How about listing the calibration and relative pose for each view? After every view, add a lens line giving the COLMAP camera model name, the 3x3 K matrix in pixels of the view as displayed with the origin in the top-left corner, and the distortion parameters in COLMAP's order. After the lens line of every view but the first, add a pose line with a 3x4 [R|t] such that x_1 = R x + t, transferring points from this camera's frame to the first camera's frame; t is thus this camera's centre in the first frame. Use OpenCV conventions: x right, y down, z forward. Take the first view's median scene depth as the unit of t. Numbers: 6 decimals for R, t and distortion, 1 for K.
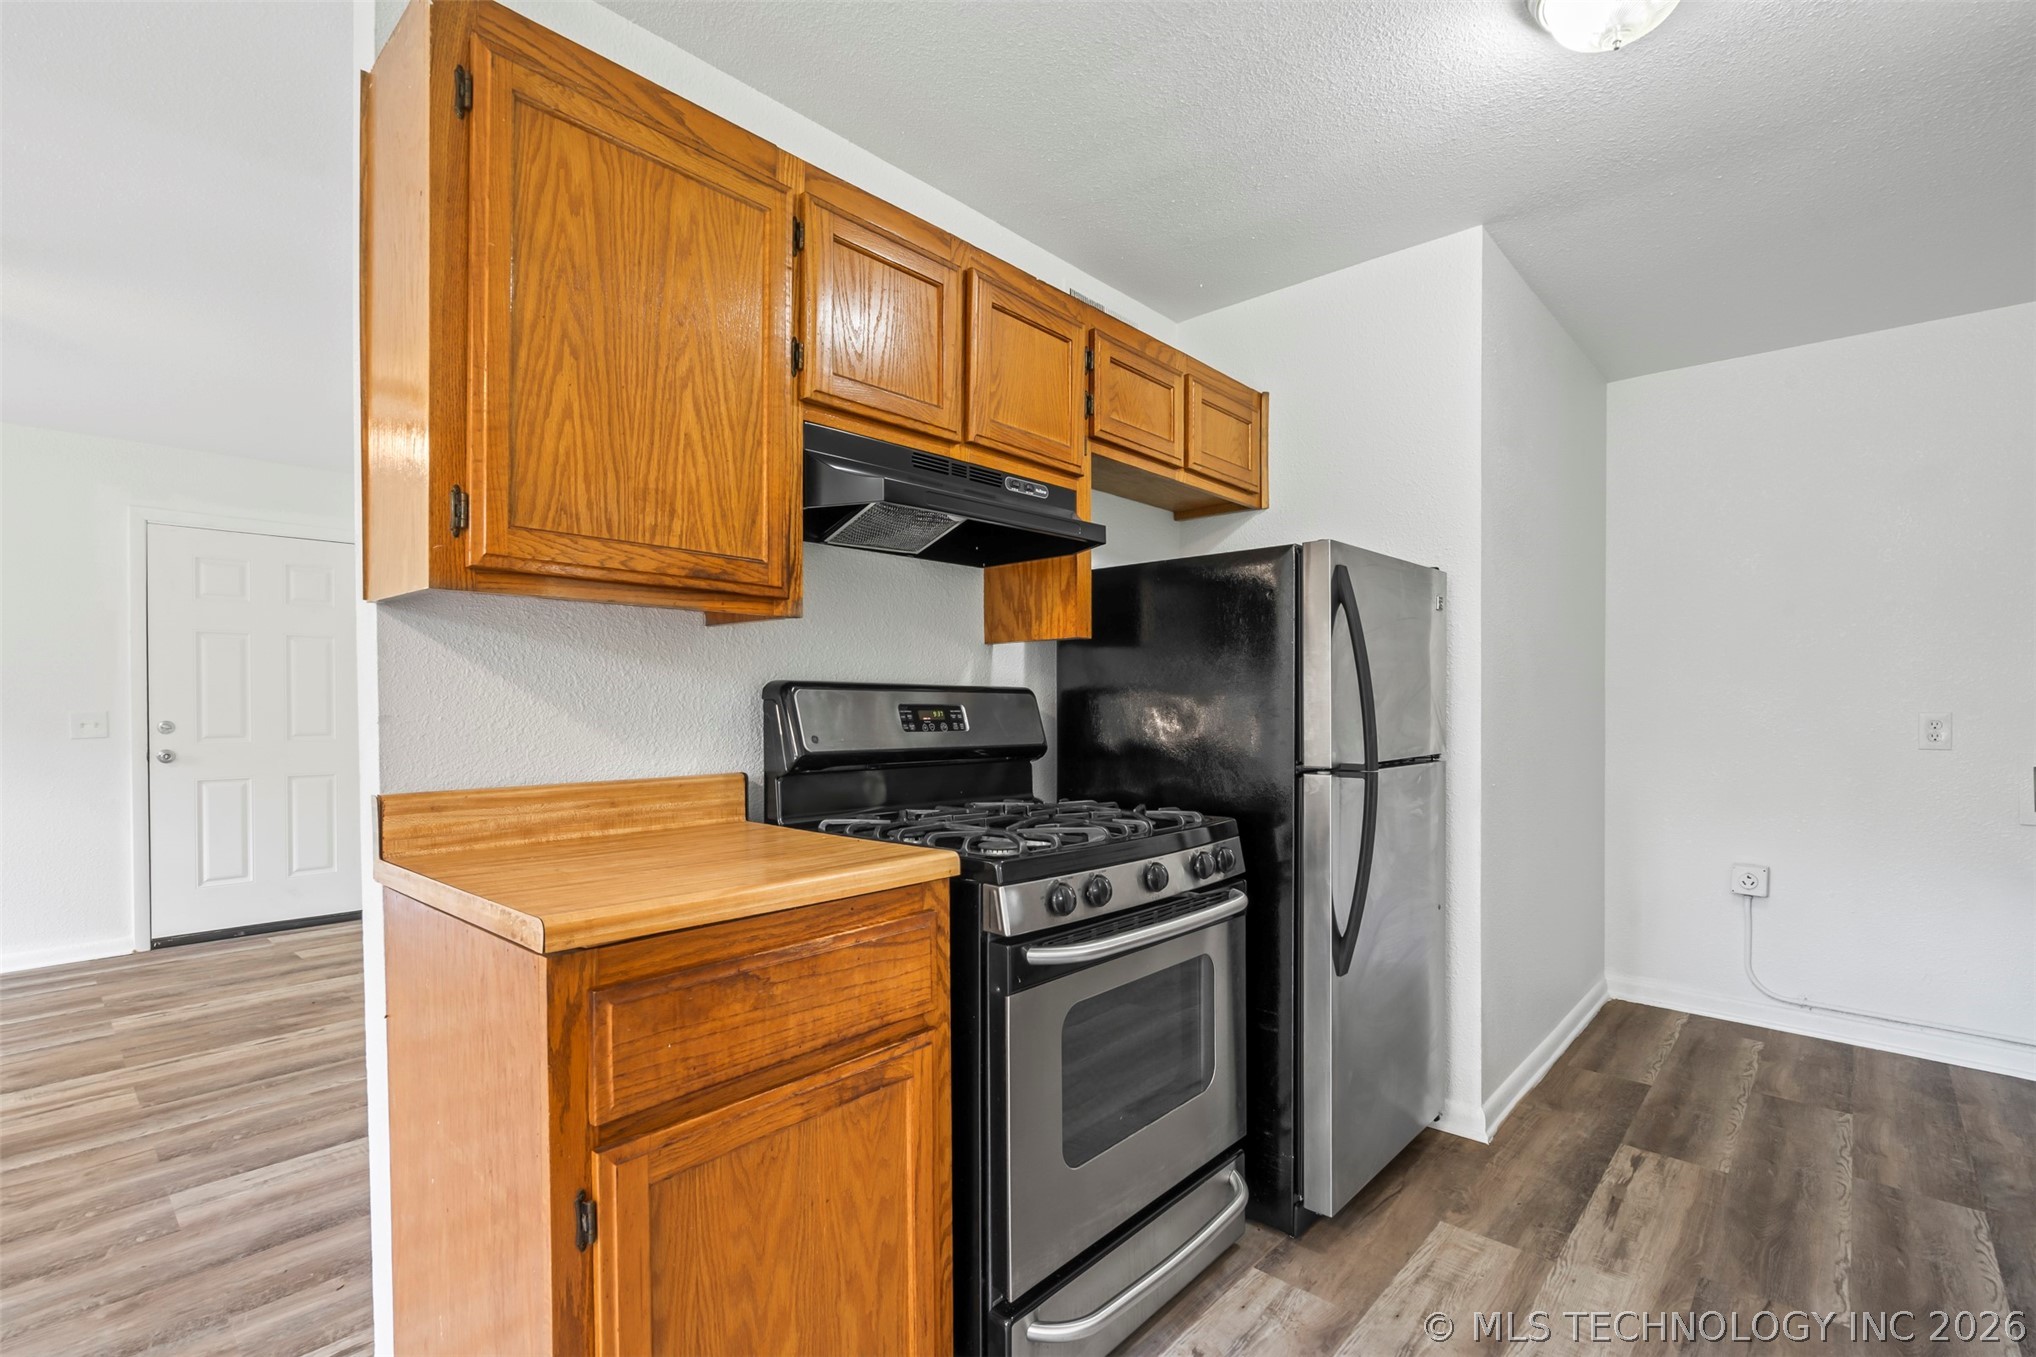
lens RADIAL K [[923.8, 0, 1024.1], [0, 923.8, 707.3], [0, 0, 1]] dist [-0.004311, 0.001342]
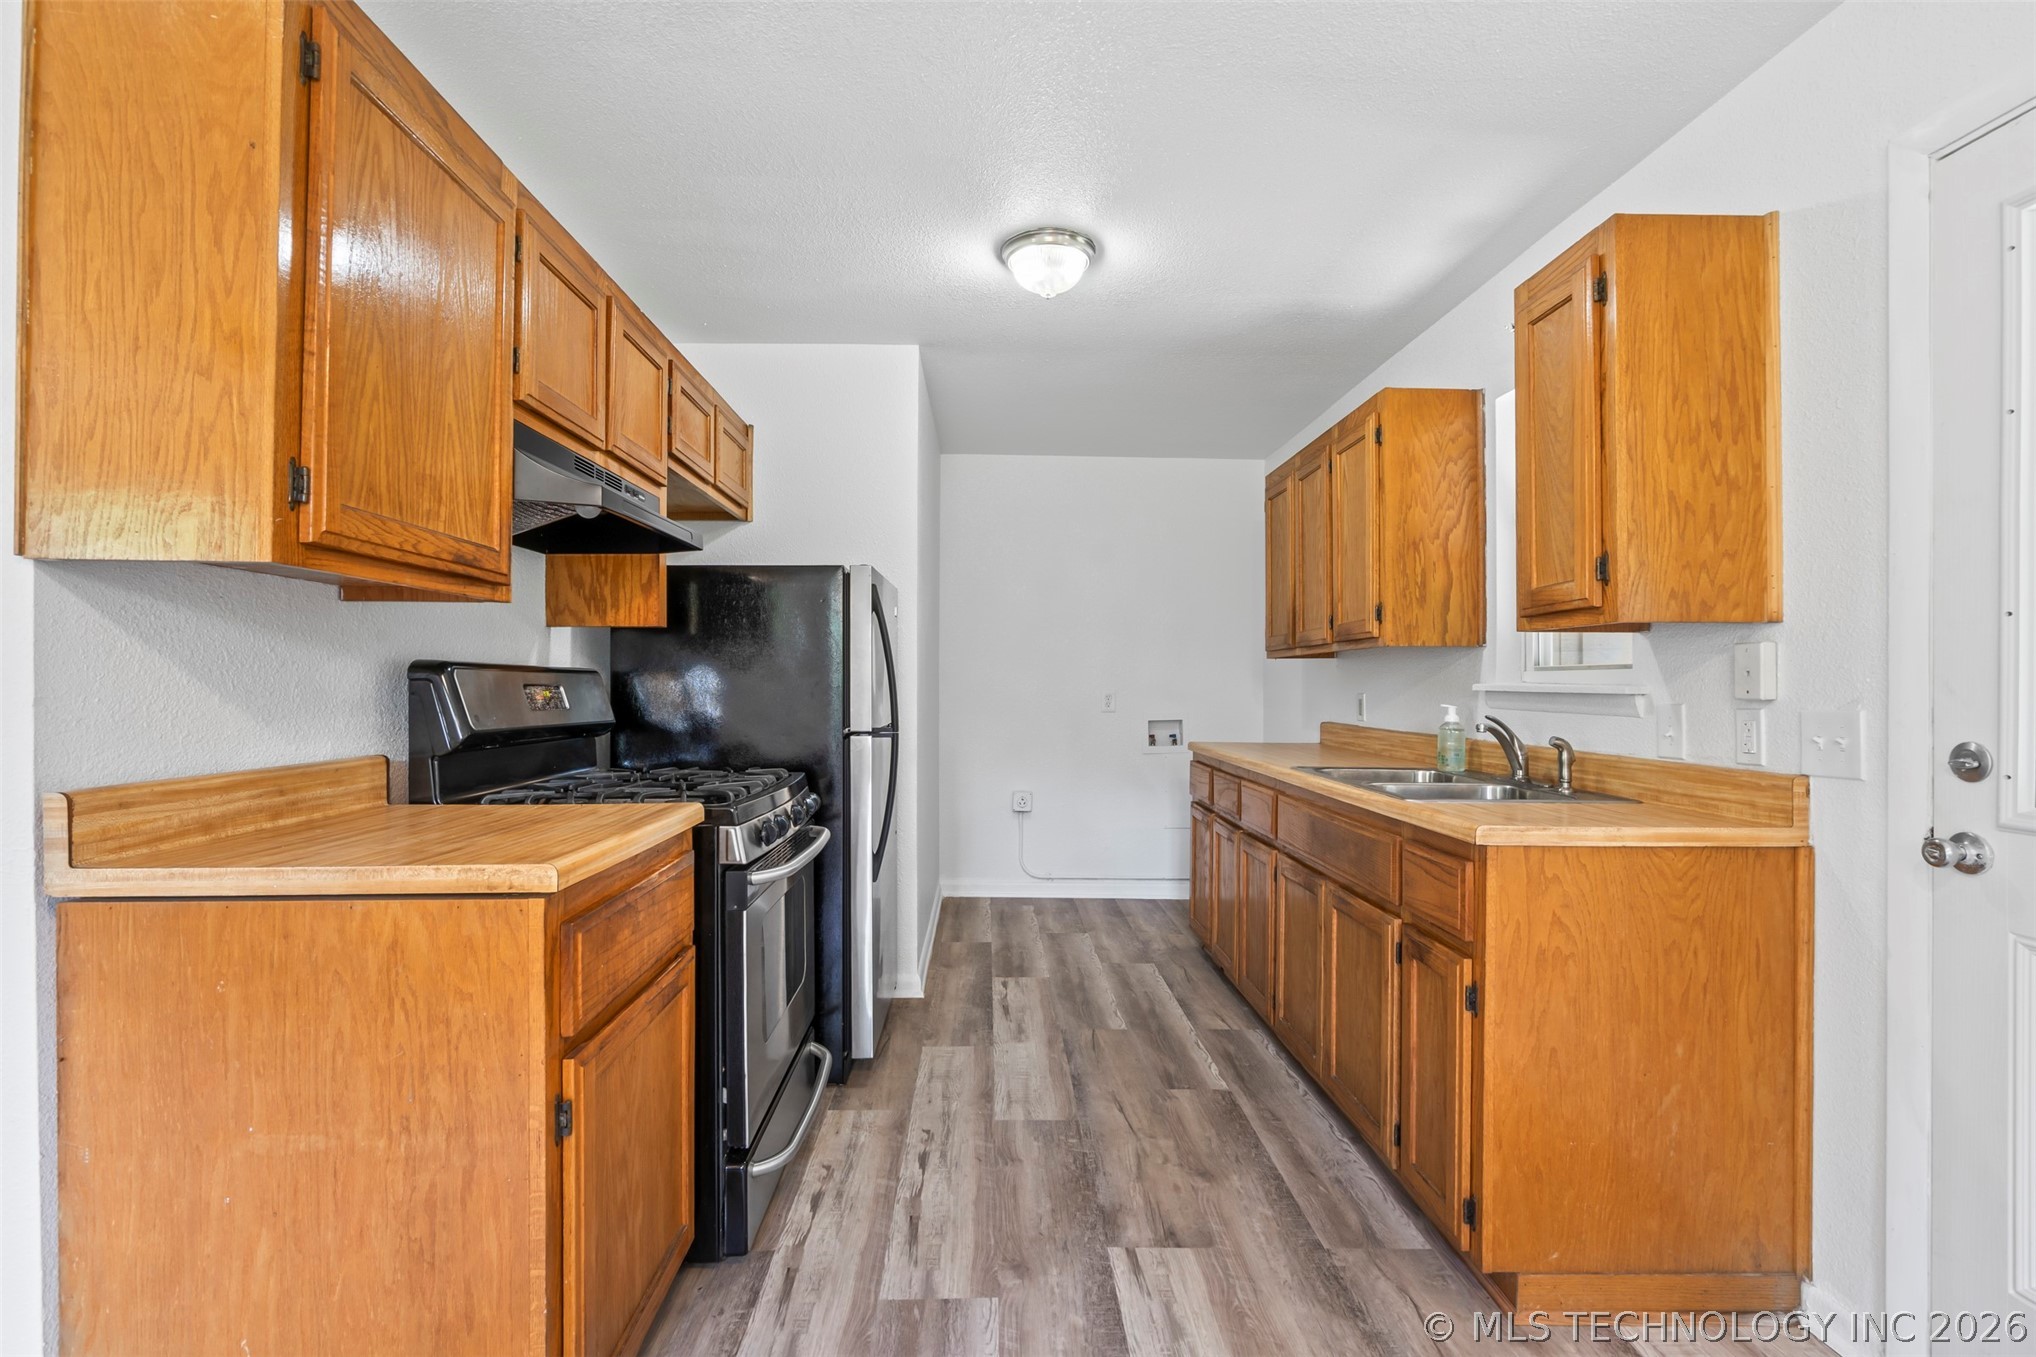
lens RADIAL K [[924.9, 0, 1009.4], [0, 924.9, 676.2], [0, 0, 1]] dist [0.000742, 0.000277]
pose [[0.721493, 0.007822, 0.692377, -0.506198], [0.001383, 0.999918, -0.012737, 0.001785], [-0.692420, 0.010147, 0.721423, -0.150734]]
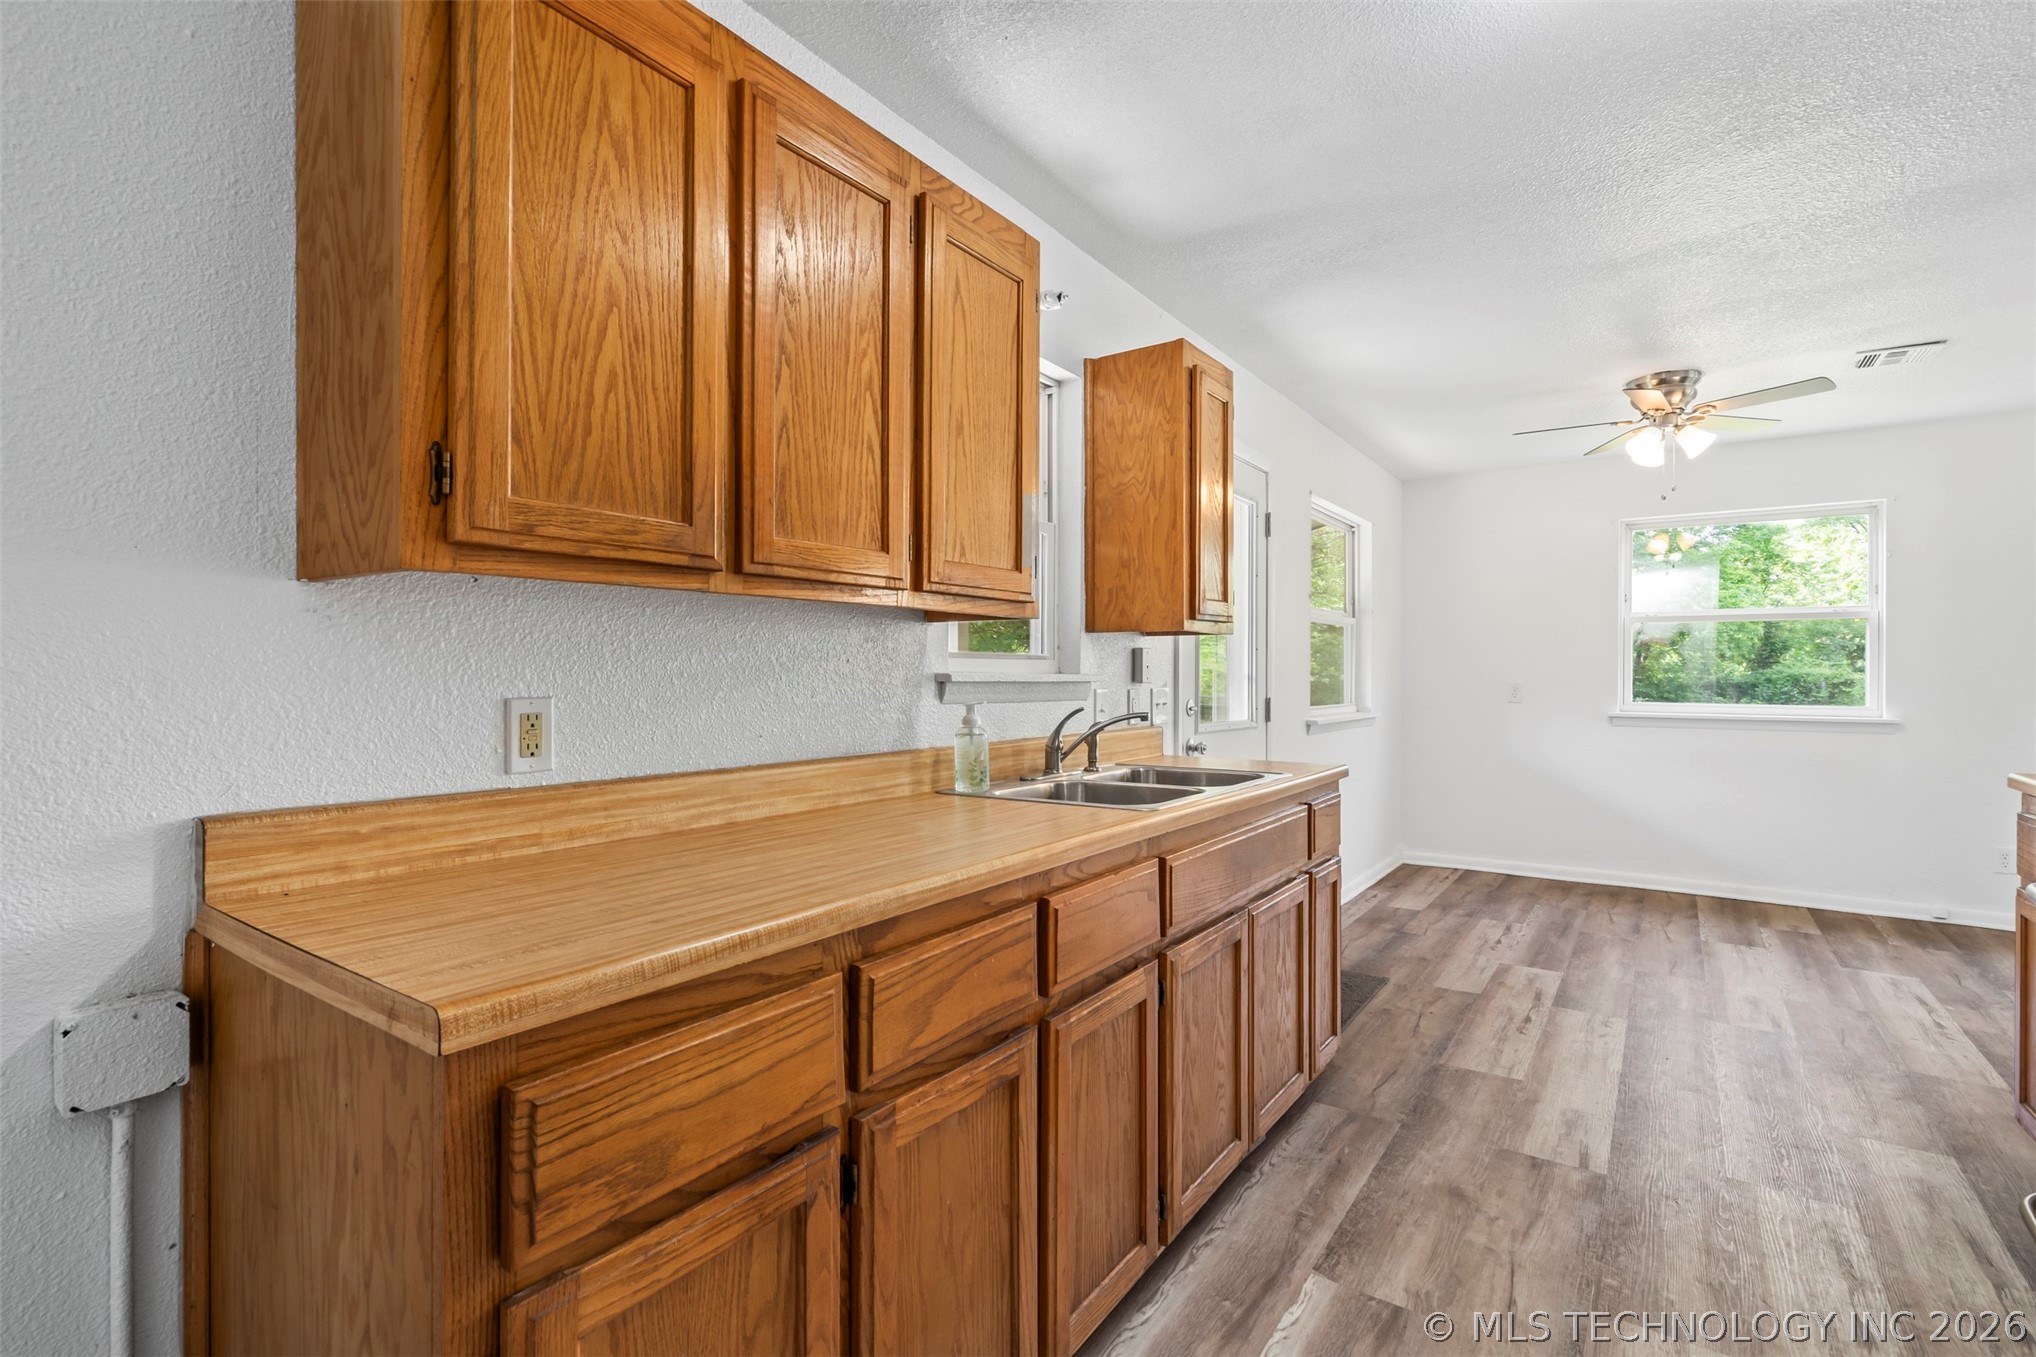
lens RADIAL K [[923.8, 0, 1009.4], [0, 923.8, 677.9], [0, 0, 1]] dist [-0.004311, 0.001342]
pose [[-0.992914, 0.003367, -0.118787, 1.364360], [0.002843, 0.999985, 0.004582, -0.006847], [0.118800, 0.004212, -0.992909, 1.780592]]
